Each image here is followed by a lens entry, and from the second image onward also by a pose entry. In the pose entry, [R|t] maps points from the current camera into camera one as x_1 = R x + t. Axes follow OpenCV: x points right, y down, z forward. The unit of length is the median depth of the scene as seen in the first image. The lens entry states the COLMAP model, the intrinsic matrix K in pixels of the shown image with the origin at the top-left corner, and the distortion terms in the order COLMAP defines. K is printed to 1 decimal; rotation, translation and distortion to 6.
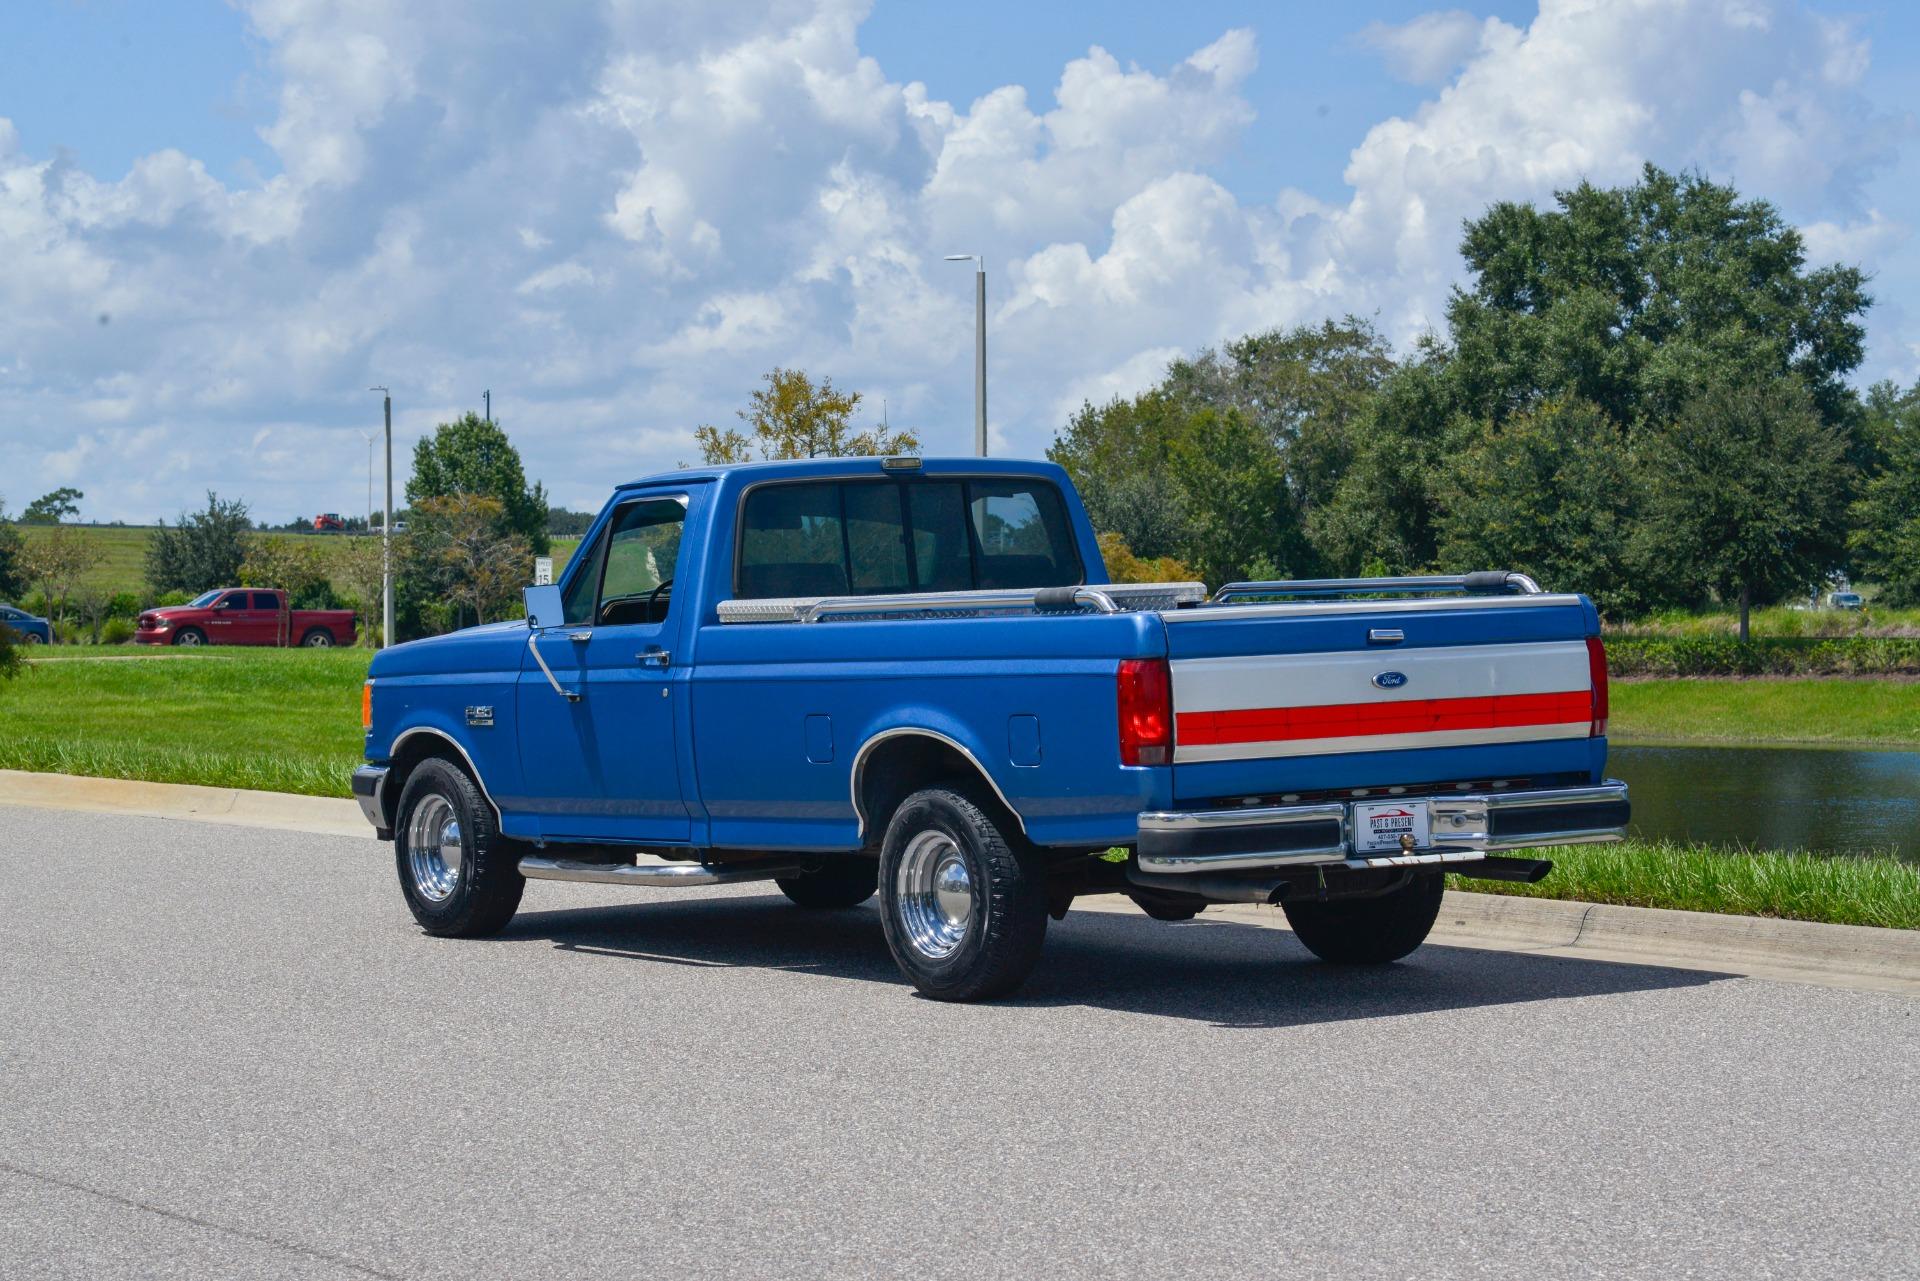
lens RADIAL K [[4552.6, 0, 955.5], [0, 4552.6, 645.9], [0, 0, 1]] dist [0.044231, 0.525699]
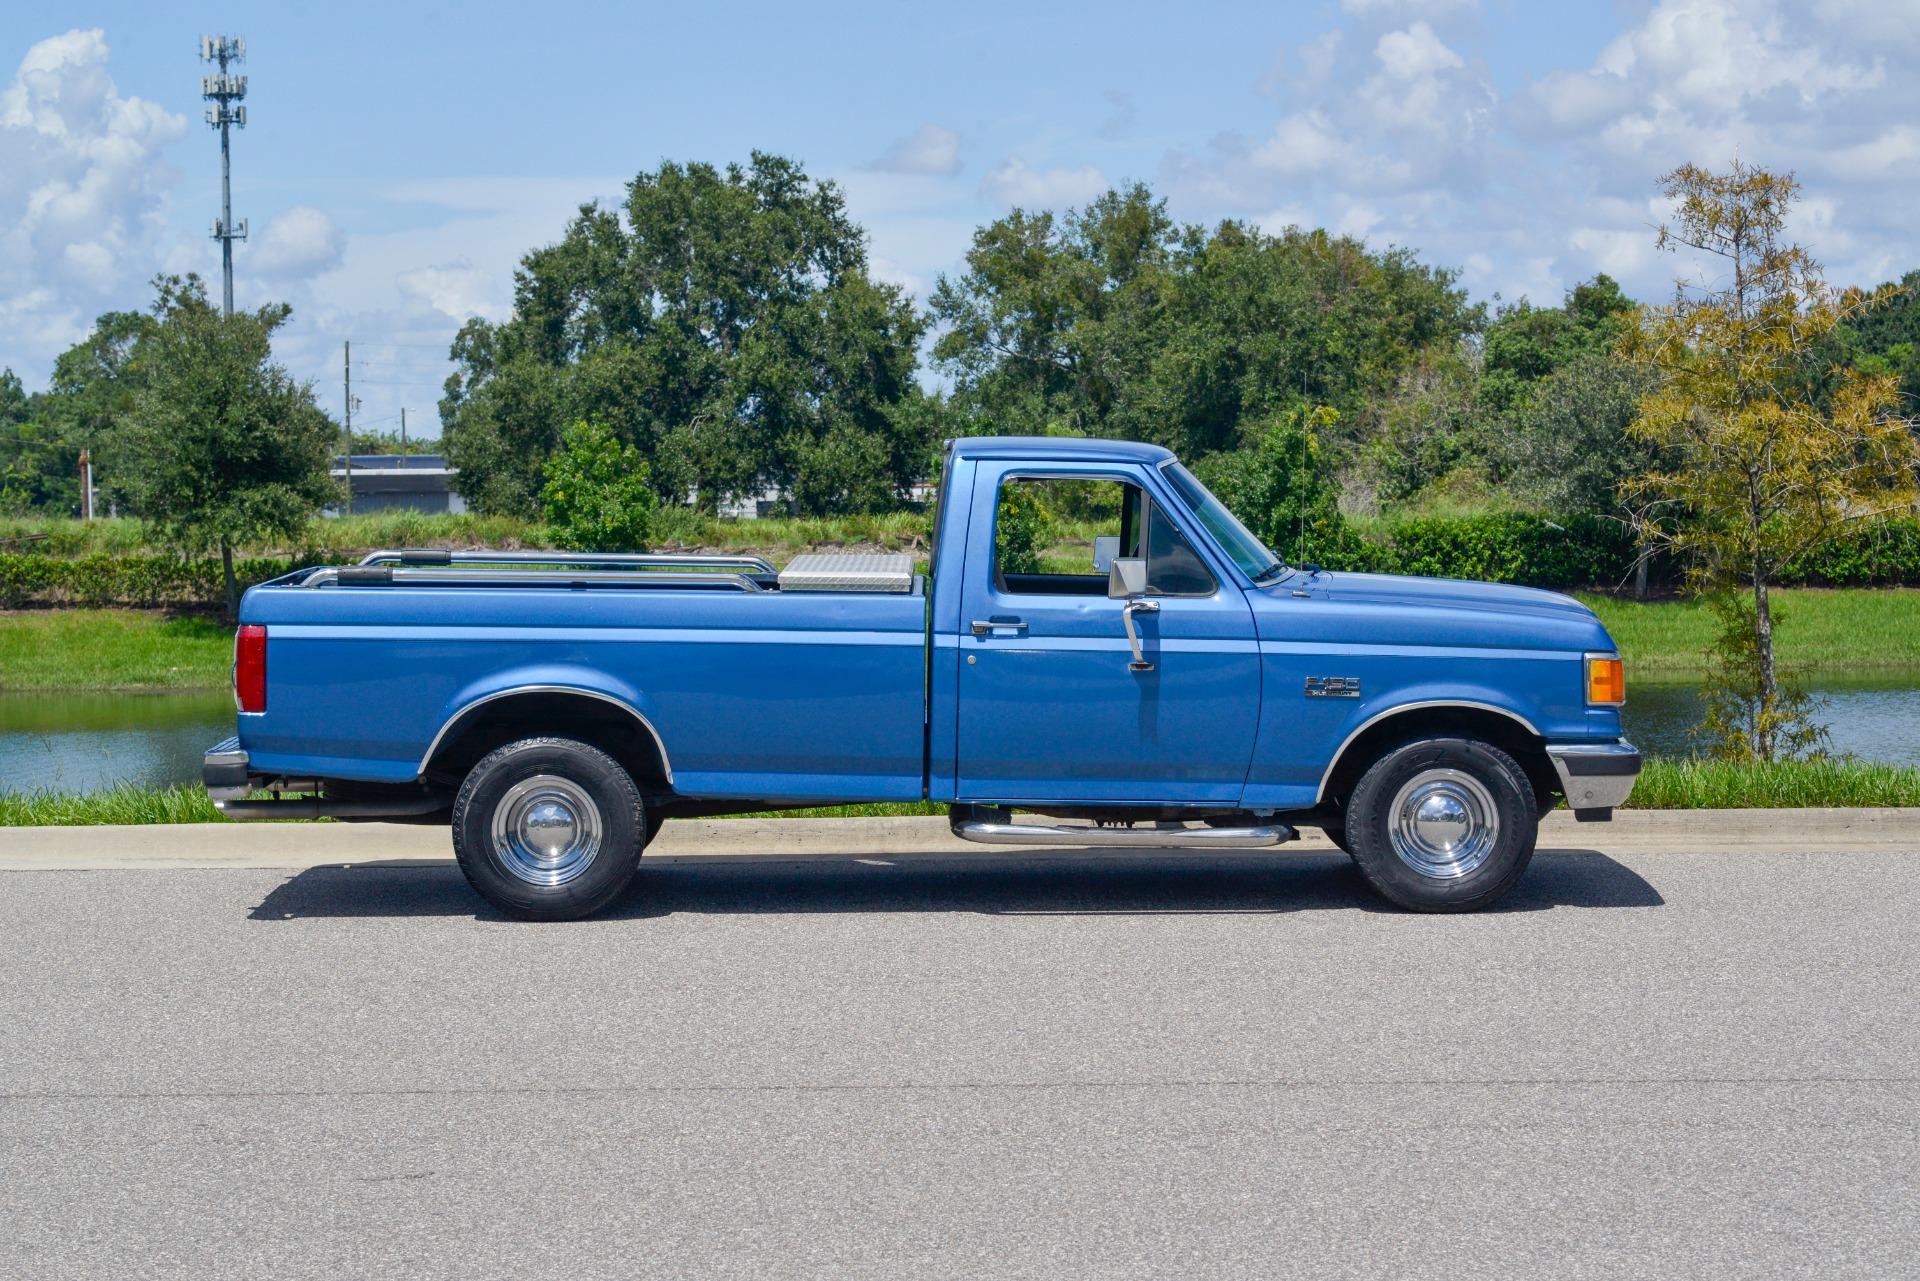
lens RADIAL K [[4552.6, 0, 955.5], [0, 4552.6, 645.9], [0, 0, 1]] dist [0.044231, 0.525699]
pose [[0.555074, -0.033726, 0.831117, -0.885204], [0.019038, 0.999431, 0.027841, -0.022102], [-0.831583, 0.000369, 0.555400, 0.415038]]
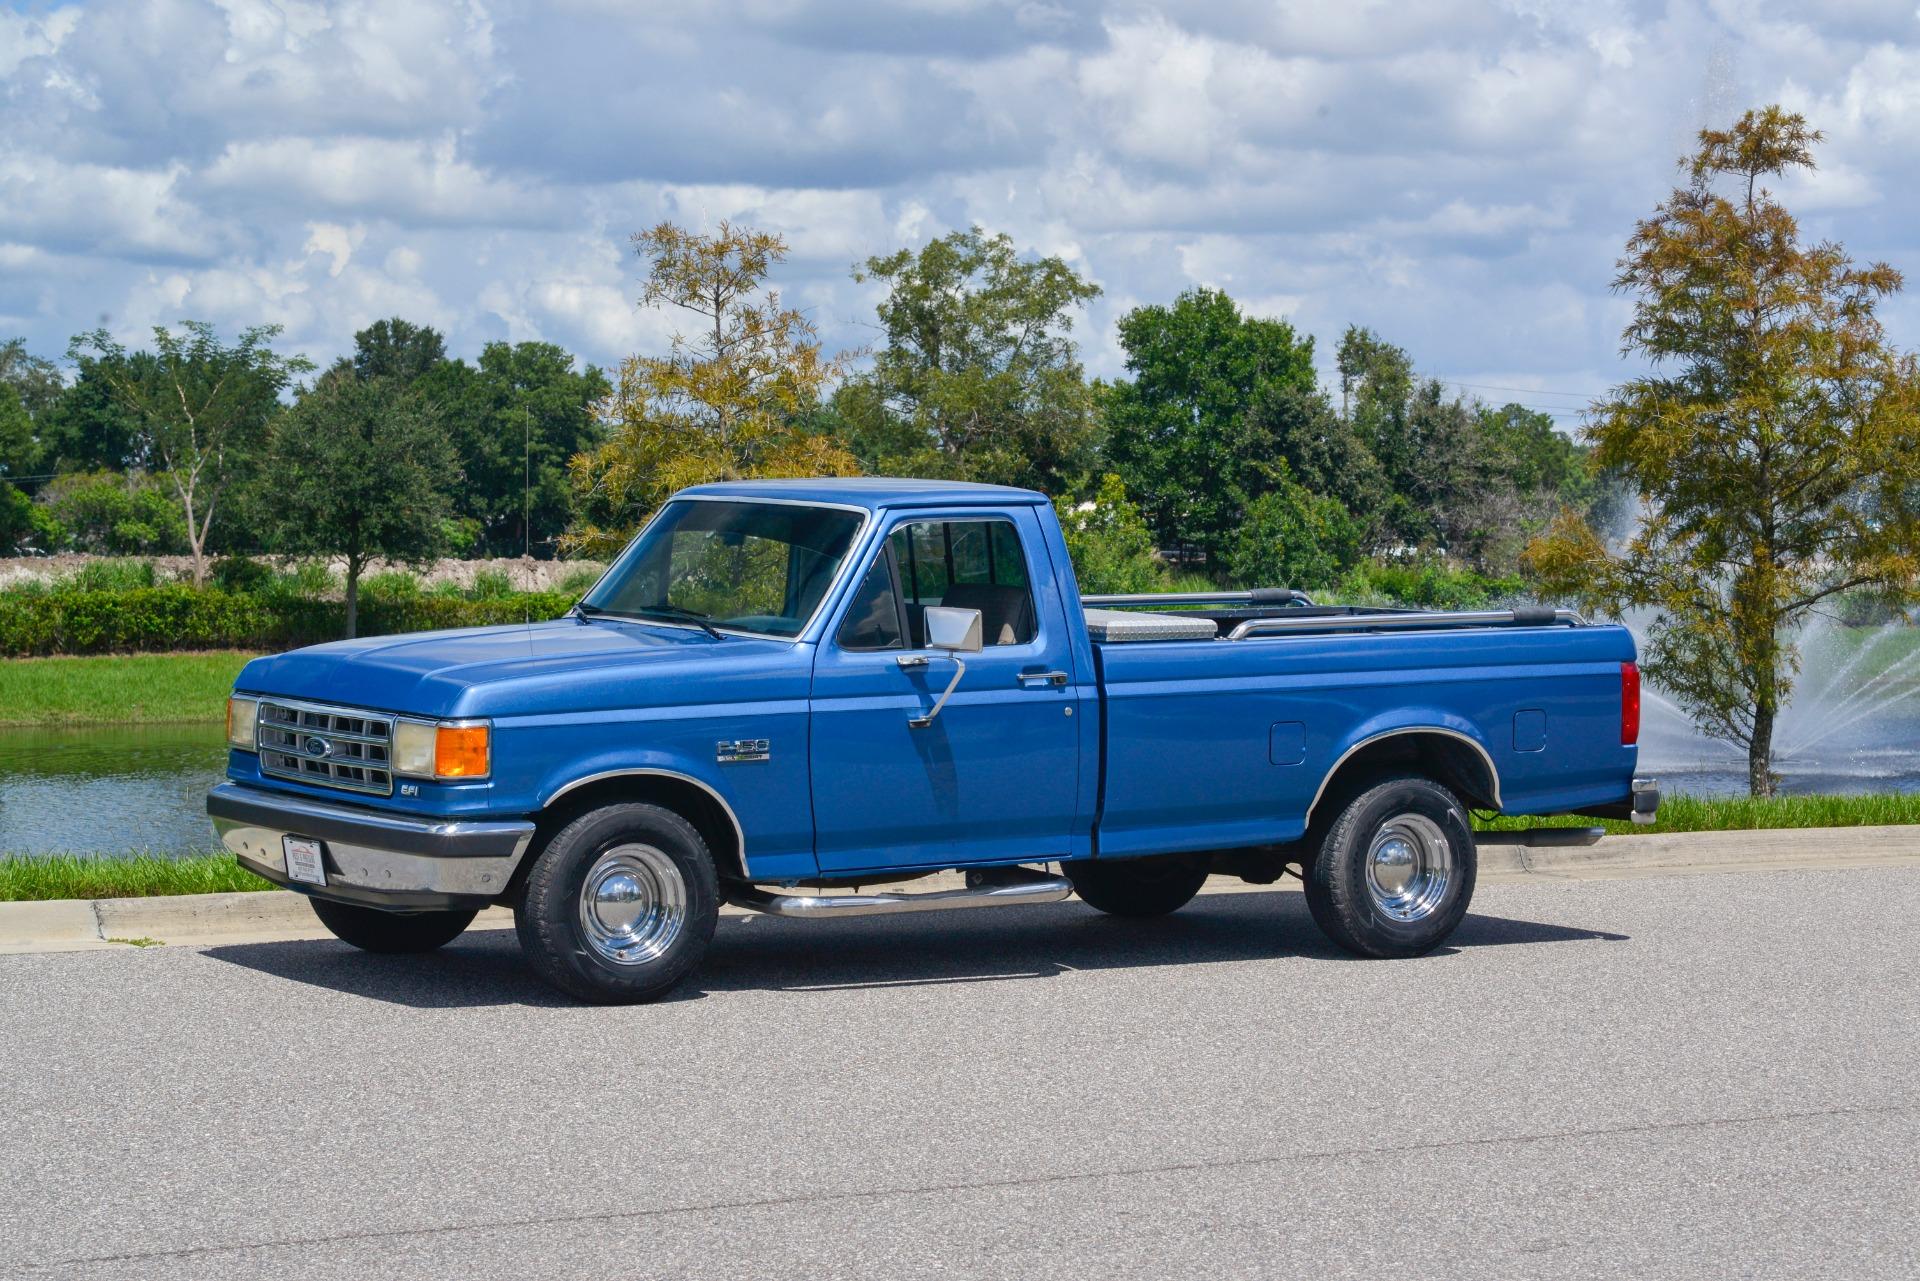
lens RADIAL K [[4552.6, 0, 955.5], [0, 4552.6, 645.9], [0, 0, 1]] dist [0.044231, 0.525699]
pose [[0.032155, -0.019945, 0.999284, -1.010737], [0.009034, 0.999766, 0.019664, -0.023083], [-0.999442, 0.008395, 0.032328, 0.922084]]
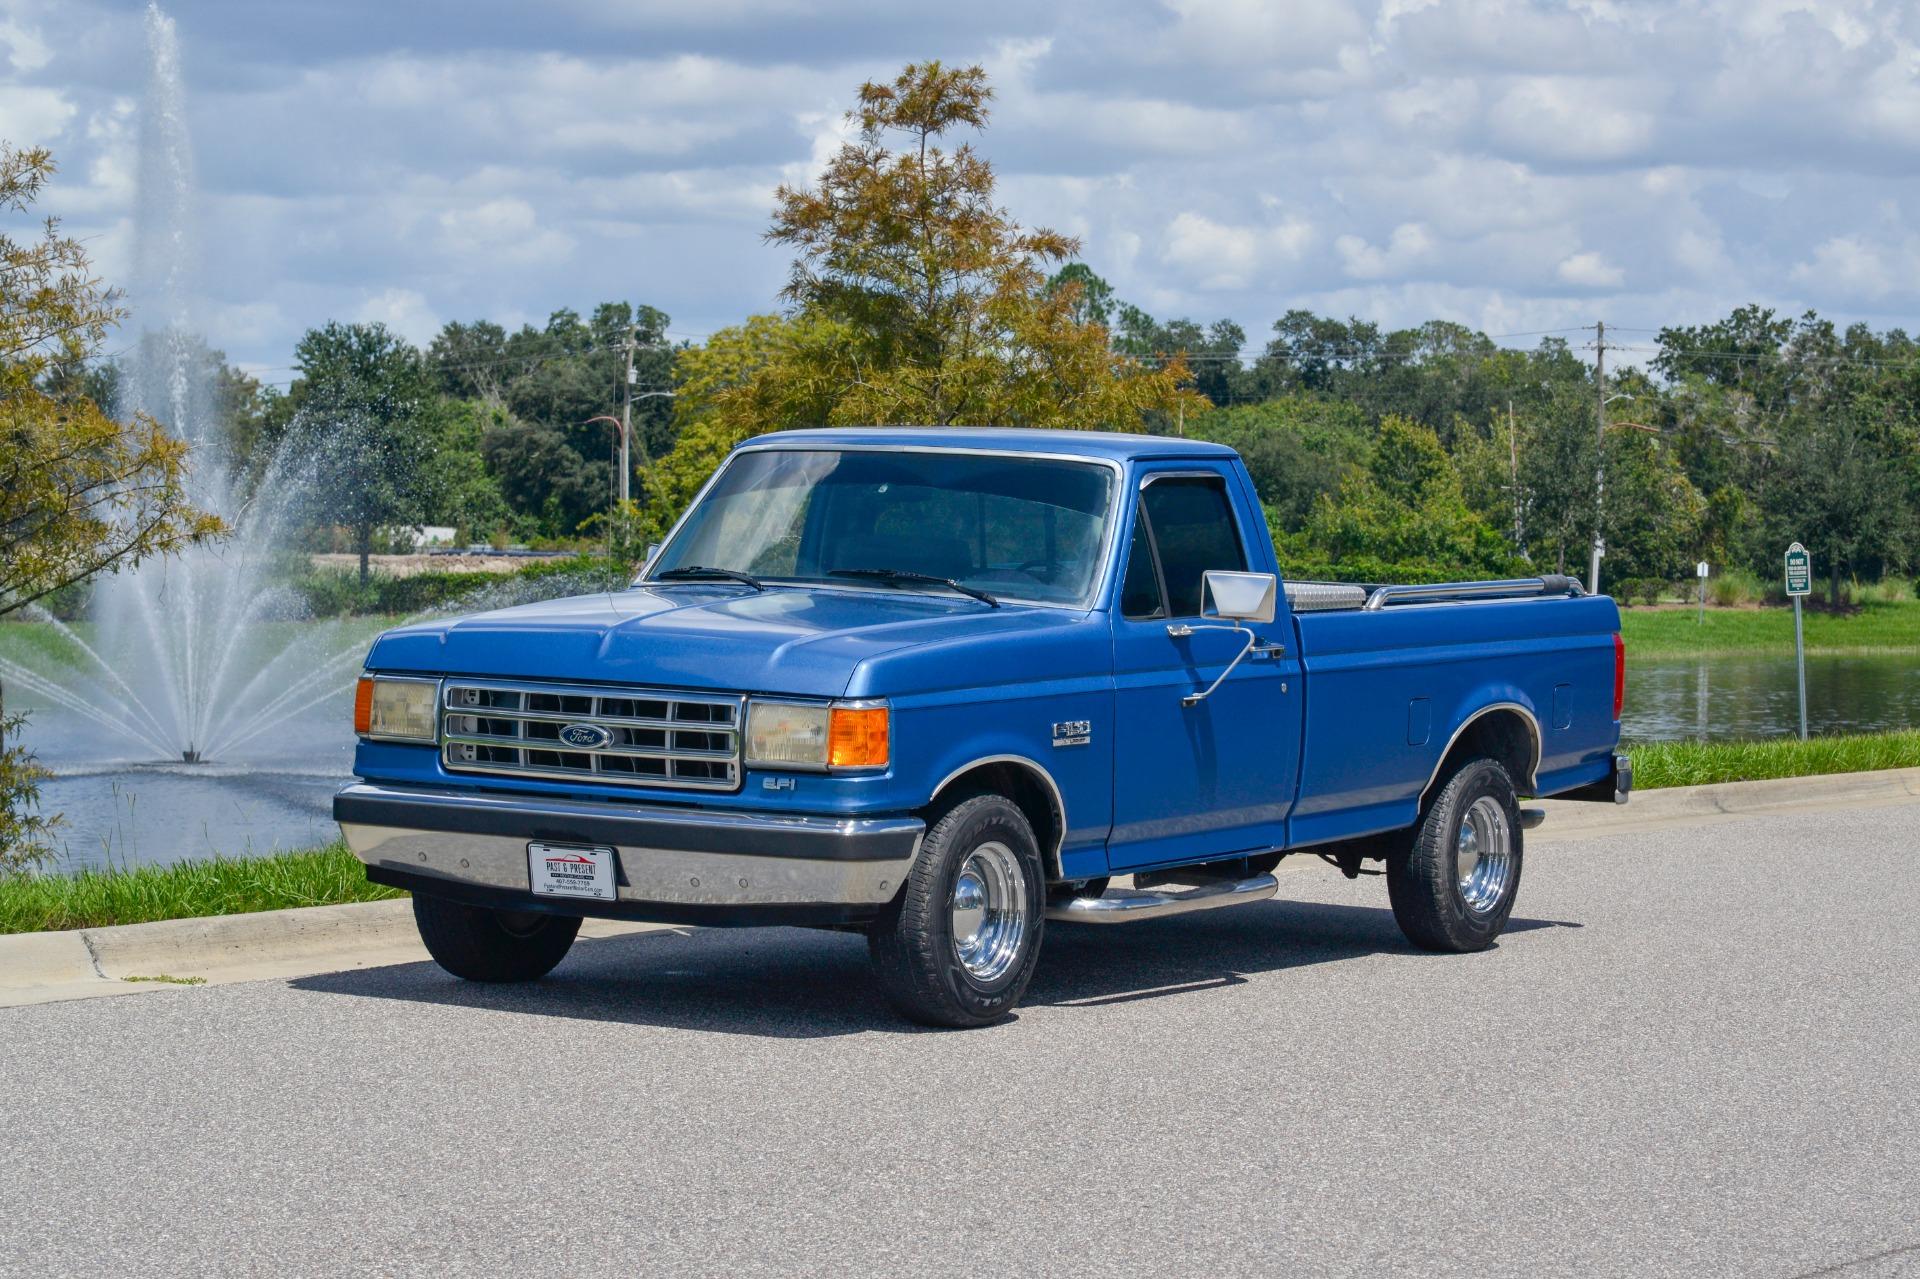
lens RADIAL K [[4830.8, 0, 1015.7], [0, 4830.8, 639.0], [0, 0, 1]] dist [0.053512, 0.437584]
pose [[-0.405753, -0.017639, 0.913812, -0.873717], [0.003775, 0.999773, 0.020974, -0.019009], [-0.913975, 0.011960, -0.405595, 1.346333]]
